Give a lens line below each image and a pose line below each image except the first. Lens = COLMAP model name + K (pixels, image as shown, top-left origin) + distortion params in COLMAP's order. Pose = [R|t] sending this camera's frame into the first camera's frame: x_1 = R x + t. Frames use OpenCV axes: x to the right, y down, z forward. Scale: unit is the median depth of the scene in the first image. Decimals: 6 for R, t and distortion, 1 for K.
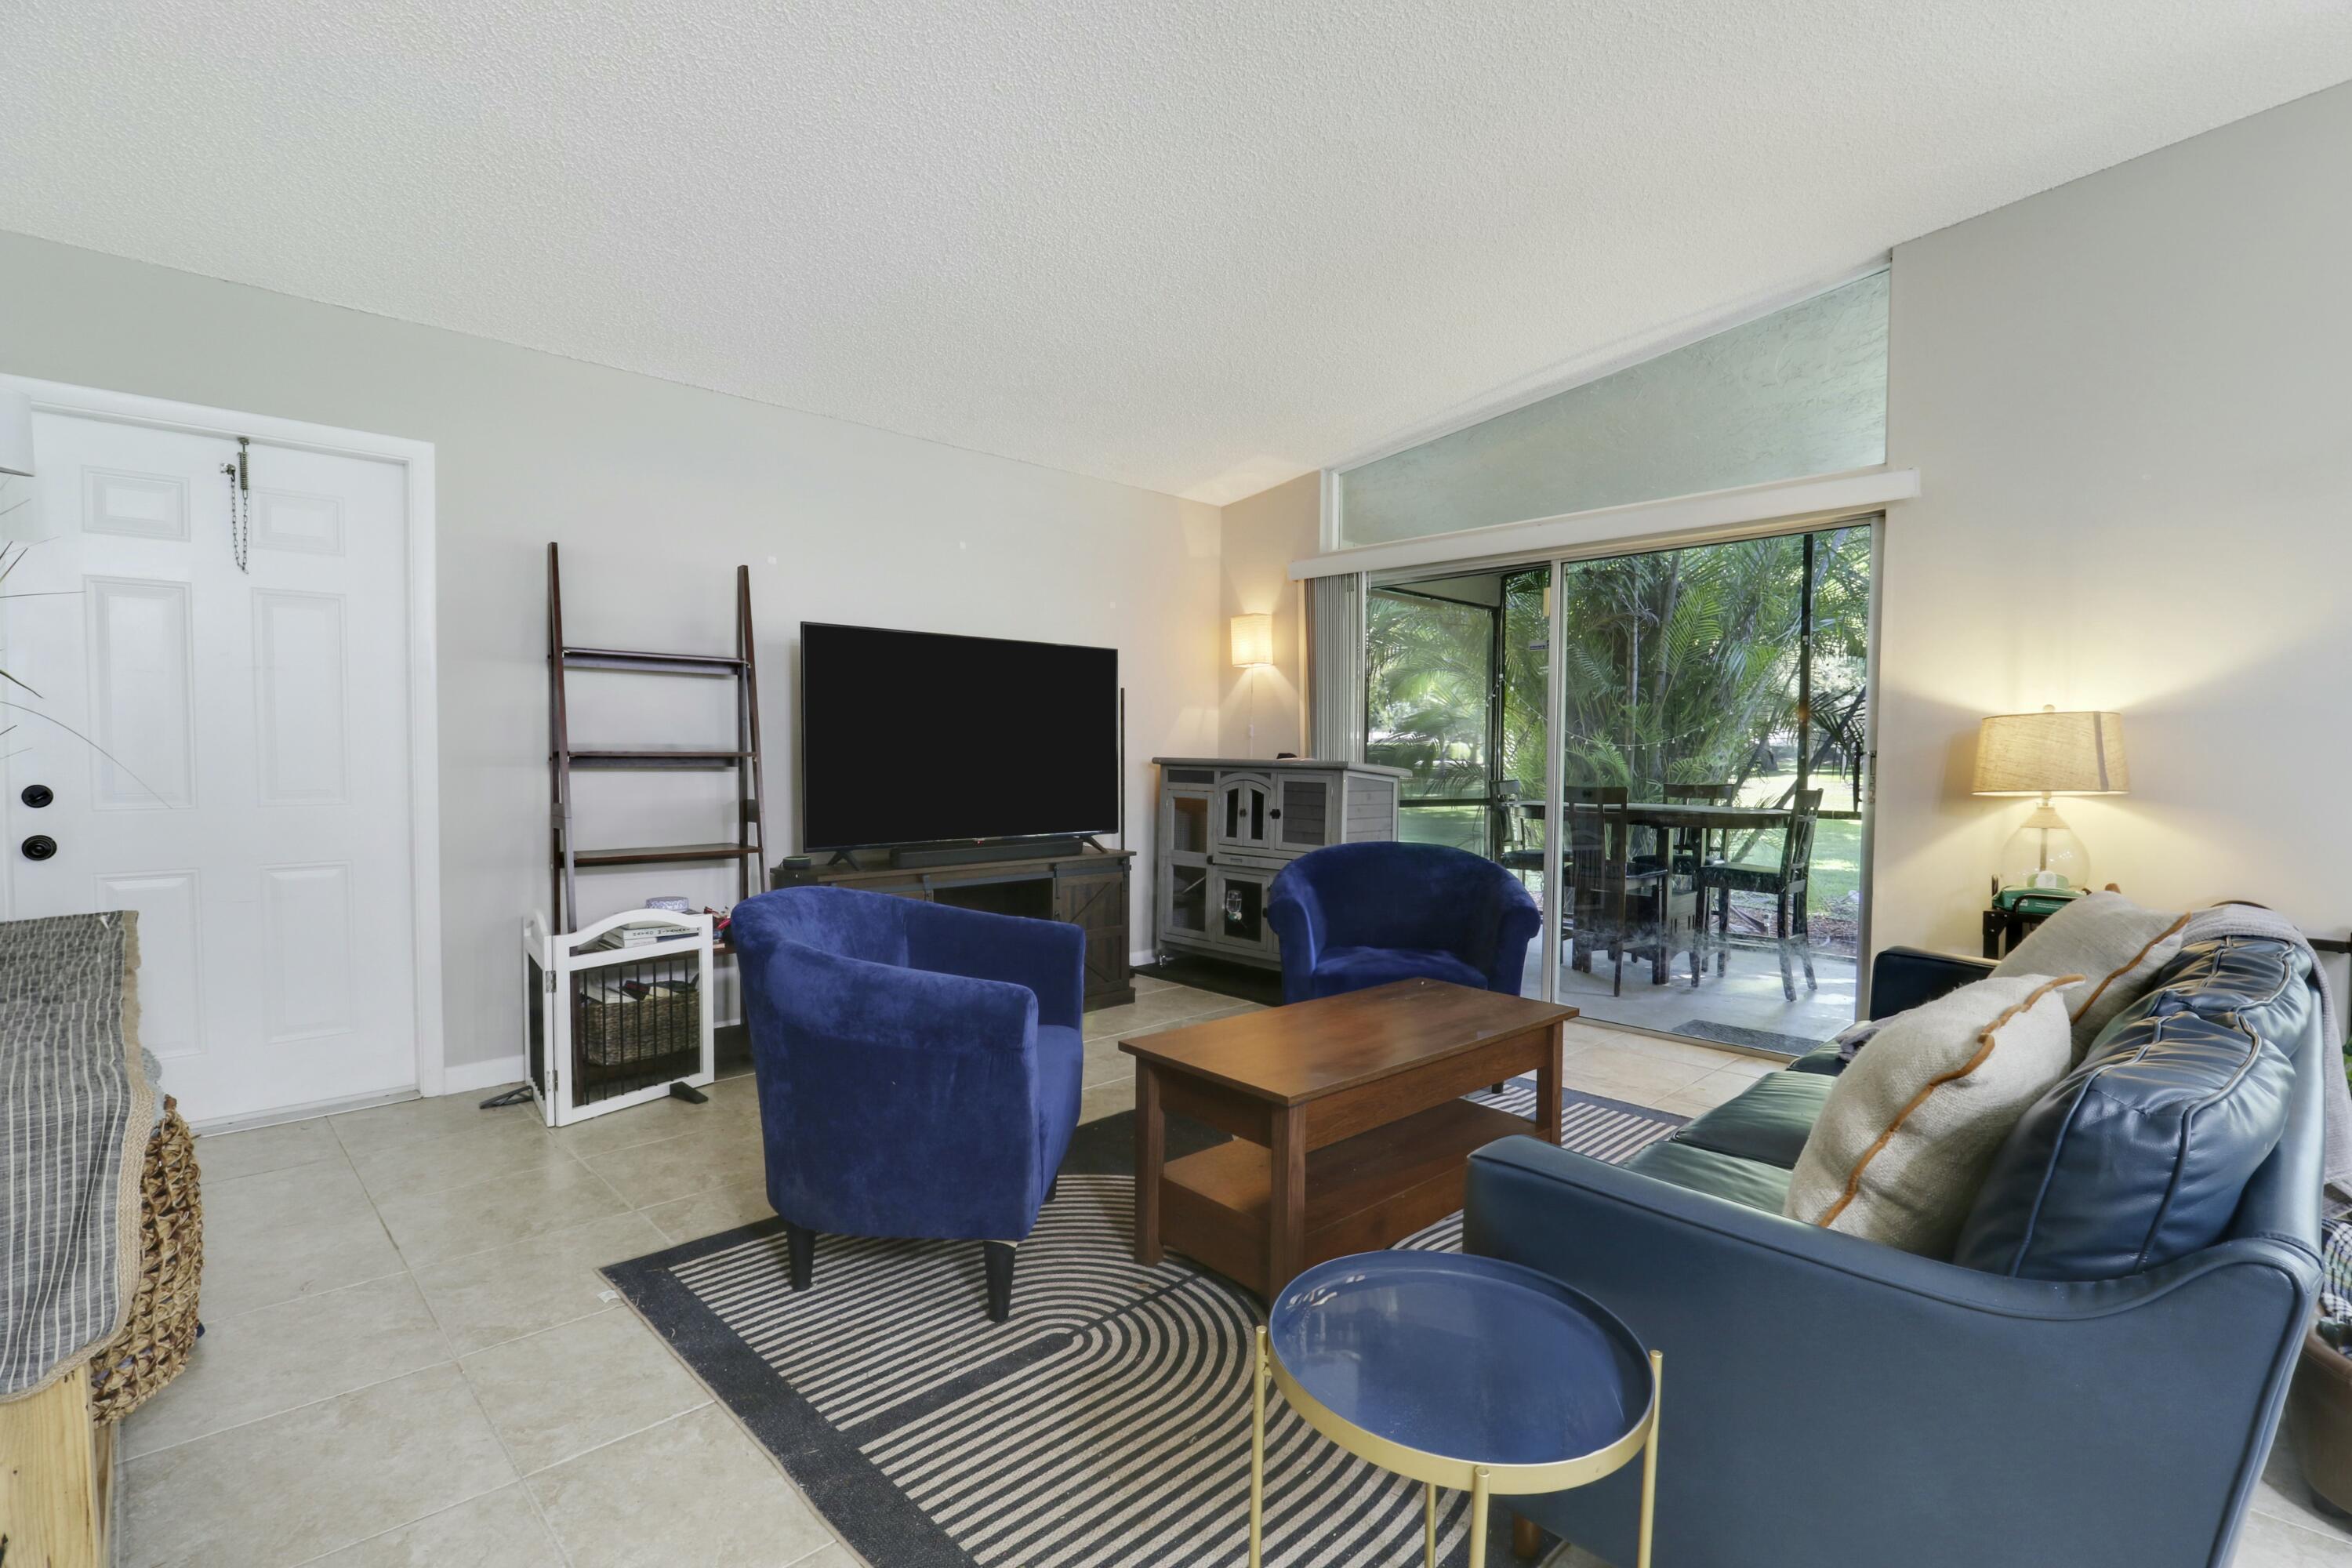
lens RADIAL K [[1079.4, 0, 1189.0], [0, 1079.4, 789.2], [0, 0, 1]] dist [0.000354, -0.013637]
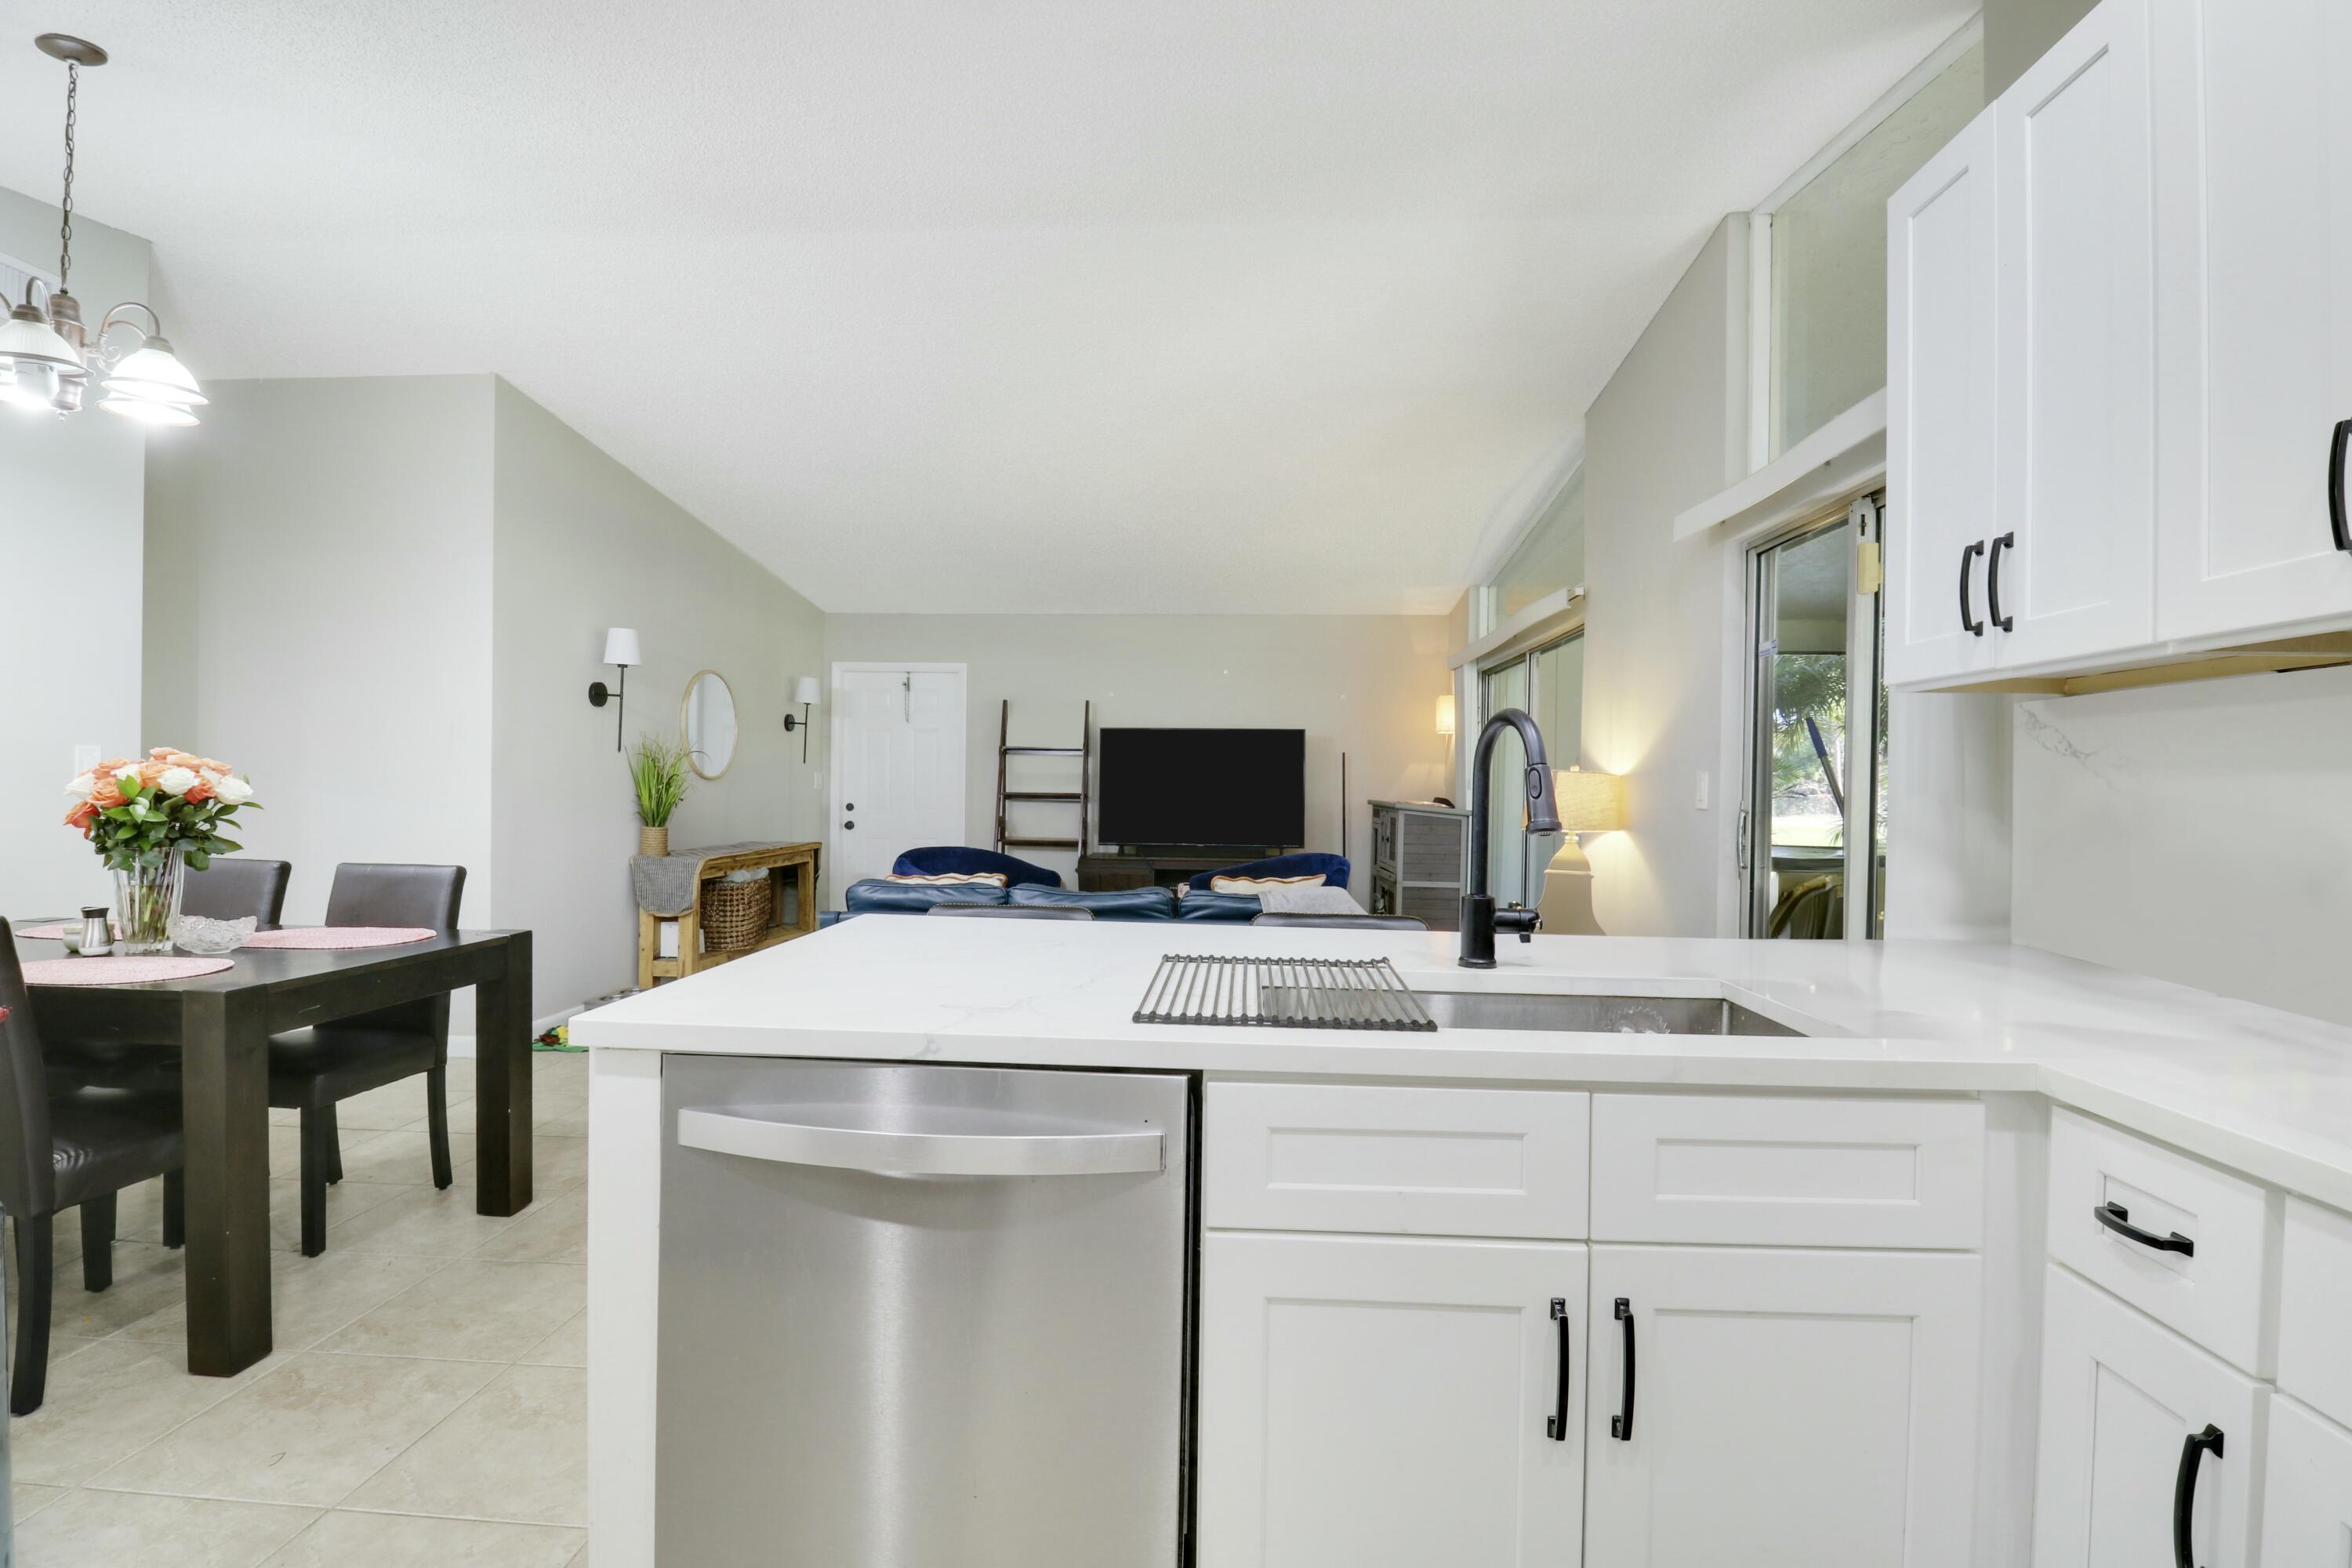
lens RADIAL K [[1079.4, 0, 1189.0], [0, 1079.4, 789.2], [0, 0, 1]] dist [0.000354, -0.013637]
pose [[0.676758, 0.003673, -0.736196, 1.184625], [-0.033416, 0.999110, -0.025734, 0.002008], [0.735447, 0.042016, 0.676279, -0.205112]]
